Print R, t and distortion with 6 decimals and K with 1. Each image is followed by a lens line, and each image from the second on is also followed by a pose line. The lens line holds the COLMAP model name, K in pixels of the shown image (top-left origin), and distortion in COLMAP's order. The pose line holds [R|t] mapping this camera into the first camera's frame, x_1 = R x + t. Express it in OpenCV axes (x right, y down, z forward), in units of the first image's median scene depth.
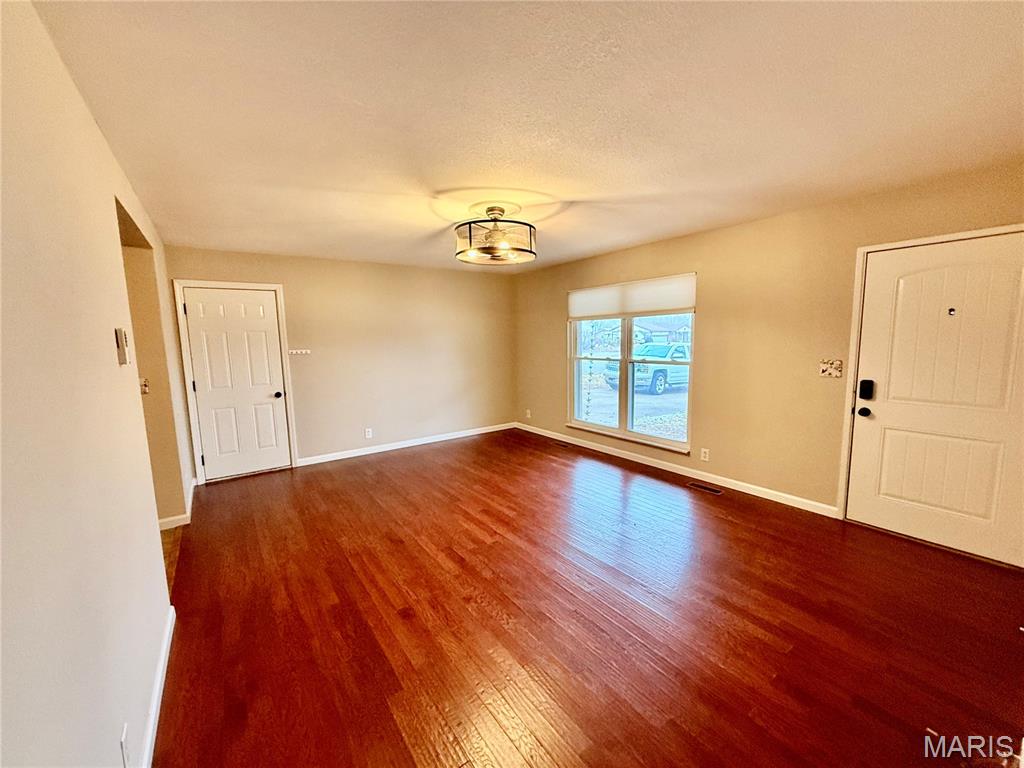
lens RADIAL K [[409.8, 0, 510.8], [0, 409.8, 385.5], [0, 0, 1]] dist [-0.000198, 0.000194]
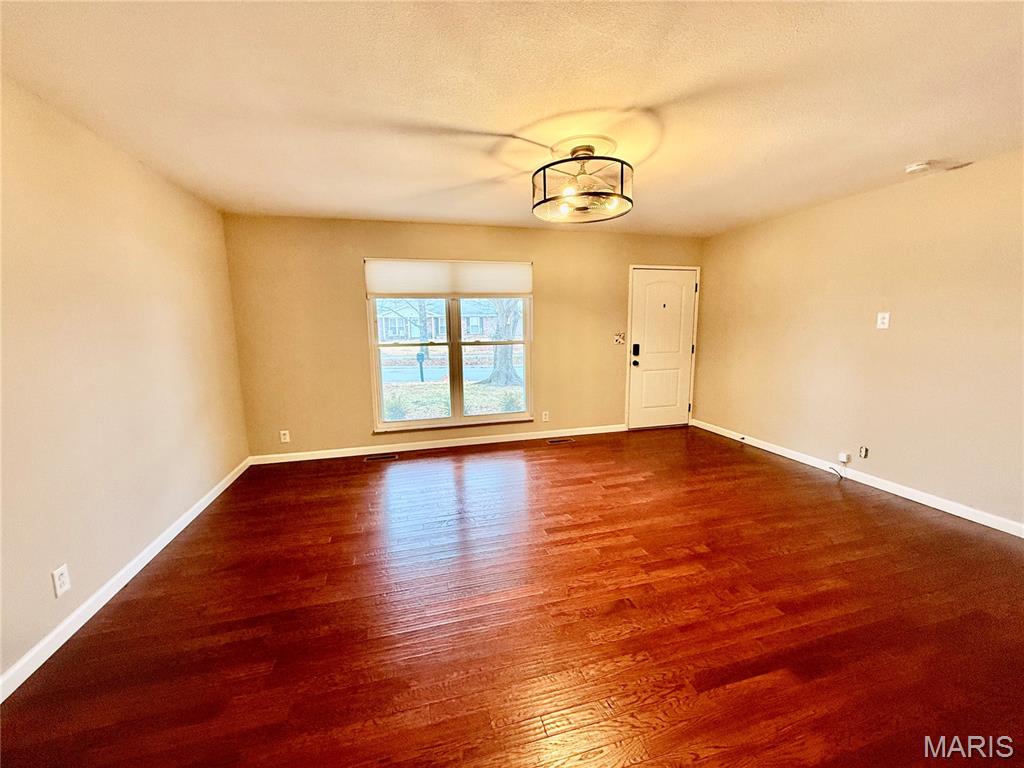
lens RADIAL K [[407.6, 0, 512.0], [0, 407.6, 384.0], [0, 0, 1]] dist [0.000483, 0.000051]
pose [[0.340995, -0.122207, 0.932088, -0.692117], [0.117387, 0.989289, 0.086762, -0.043244], [-0.932707, 0.079829, 0.351688, 0.680592]]
